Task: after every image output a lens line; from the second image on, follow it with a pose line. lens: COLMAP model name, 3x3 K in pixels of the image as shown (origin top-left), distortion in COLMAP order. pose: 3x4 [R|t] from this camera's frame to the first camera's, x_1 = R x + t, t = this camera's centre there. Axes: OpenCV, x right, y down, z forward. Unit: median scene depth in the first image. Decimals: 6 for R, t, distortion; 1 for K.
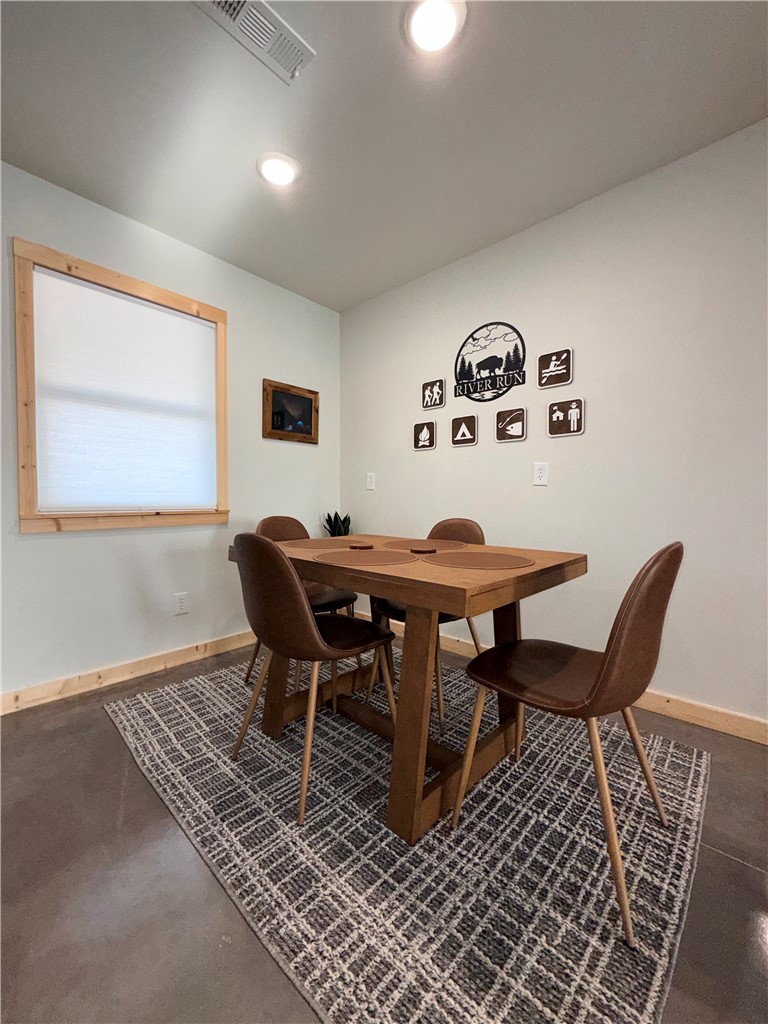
lens RADIAL K [[411.2, 0, 383.7], [0, 411.2, 512.8], [0, 0, 1]] dist [-0.001214, 0.000567]
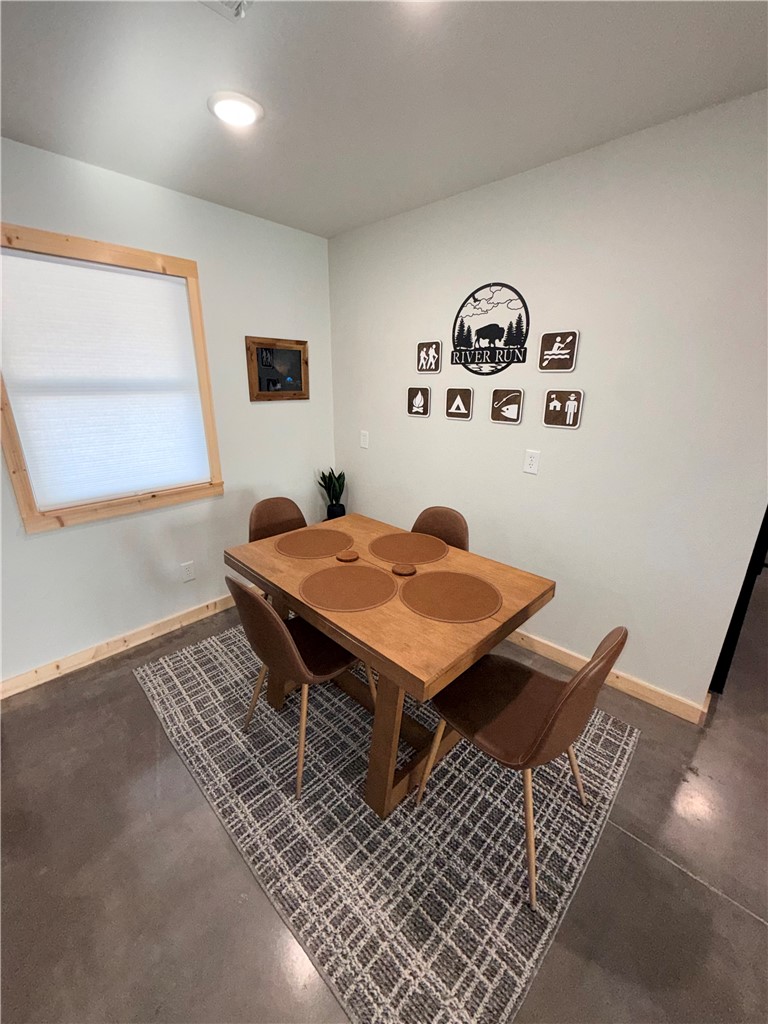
lens RADIAL K [[411.2, 0, 384.1], [0, 411.2, 512.3], [0, 0, 1]] dist [-0.001214, 0.000567]
pose [[0.999857, 0.007507, -0.015154, 0.065885], [-0.002958, 0.959894, 0.280346, -0.386041], [0.016651, -0.280261, 0.959779, 0.017921]]
